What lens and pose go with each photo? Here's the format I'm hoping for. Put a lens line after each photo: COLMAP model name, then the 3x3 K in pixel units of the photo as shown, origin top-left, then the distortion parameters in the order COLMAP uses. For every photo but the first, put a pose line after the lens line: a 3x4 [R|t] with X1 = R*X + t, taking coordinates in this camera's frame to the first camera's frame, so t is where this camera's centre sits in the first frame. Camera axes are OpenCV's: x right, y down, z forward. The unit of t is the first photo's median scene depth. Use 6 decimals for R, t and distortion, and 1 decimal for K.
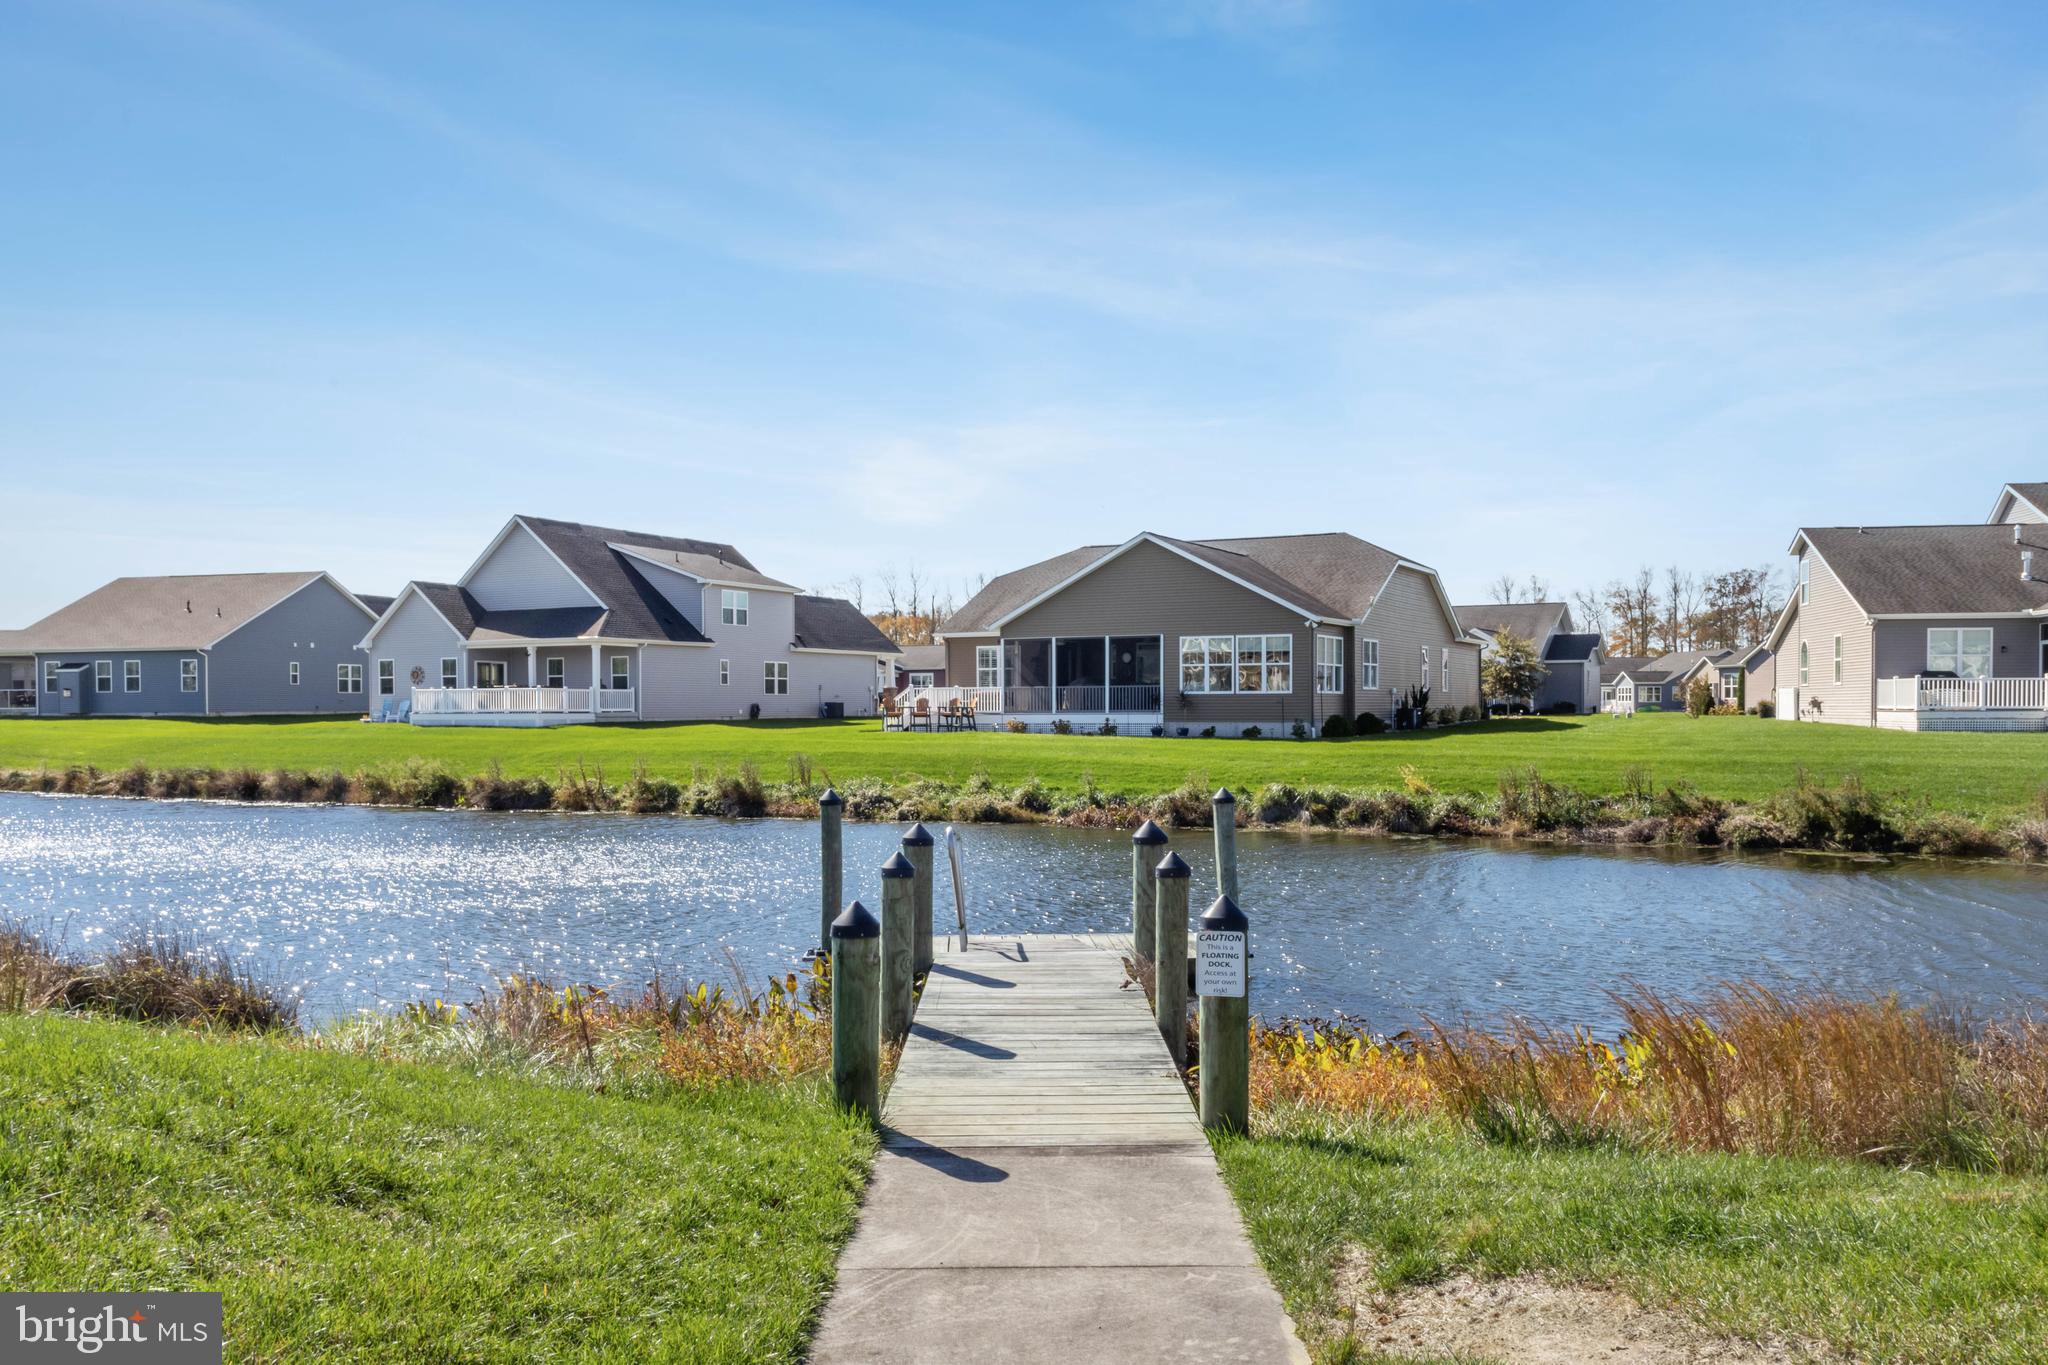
lens RADIAL K [[1699.6, 0, 1023.7], [0, 1699.6, 688.1], [0, 0, 1]] dist [0.007418, 0.000734]
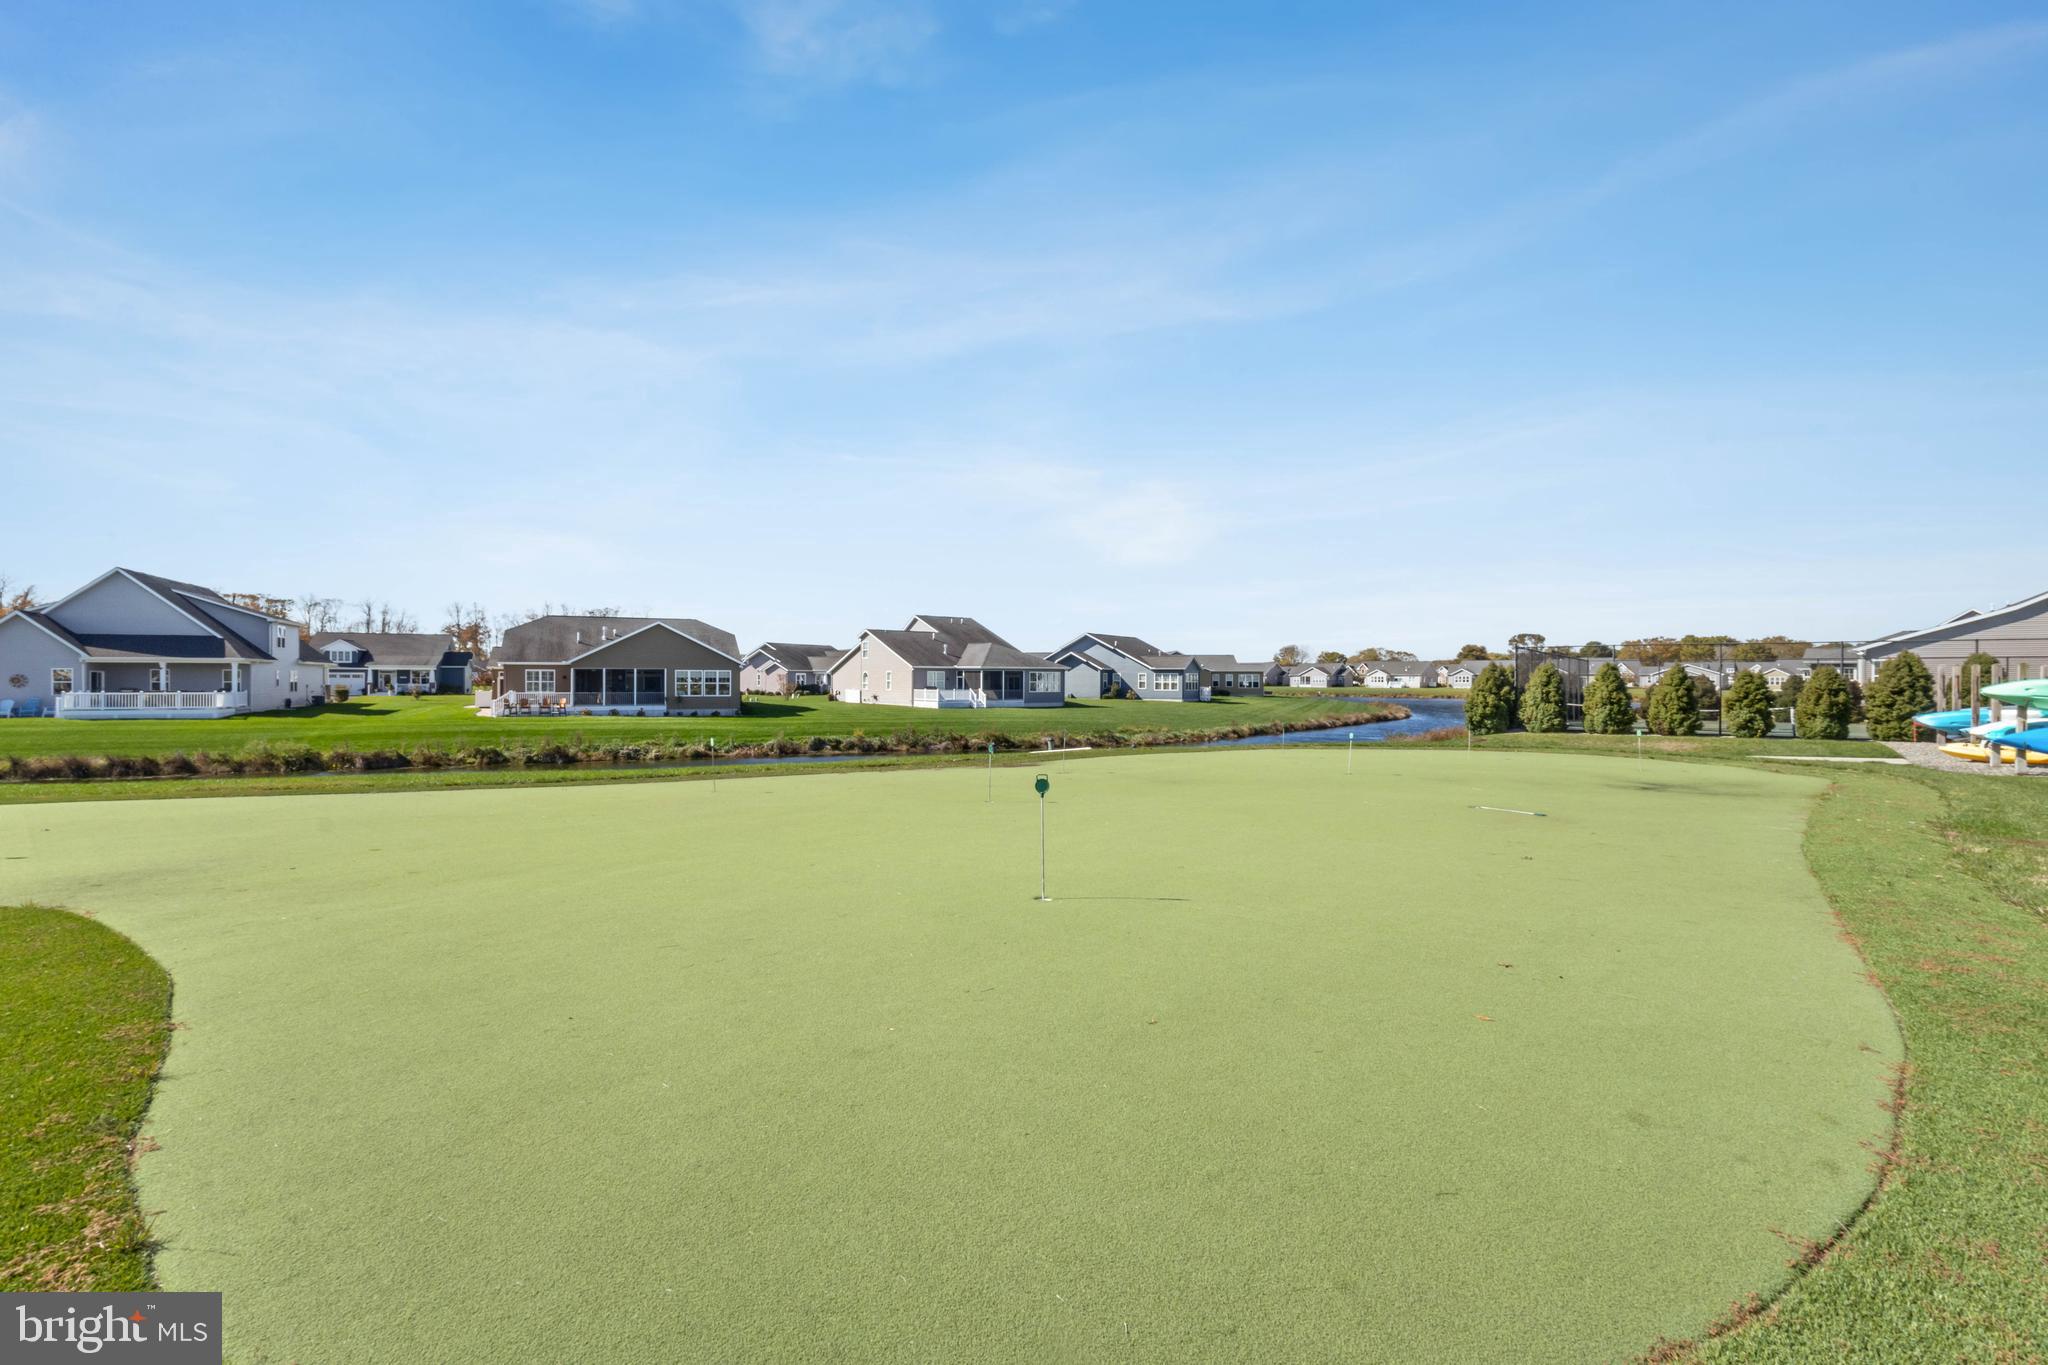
lens RADIAL K [[958.1, 0, 1024.4], [0, 958.1, 682.3], [0, 0, 1]] dist [-0.000712, -0.000081]
pose [[0.598413, 0.003076, 0.801182, -0.619266], [-0.014902, 0.999862, 0.007292, -0.029854], [-0.801050, -0.016302, 0.598376, -0.087009]]
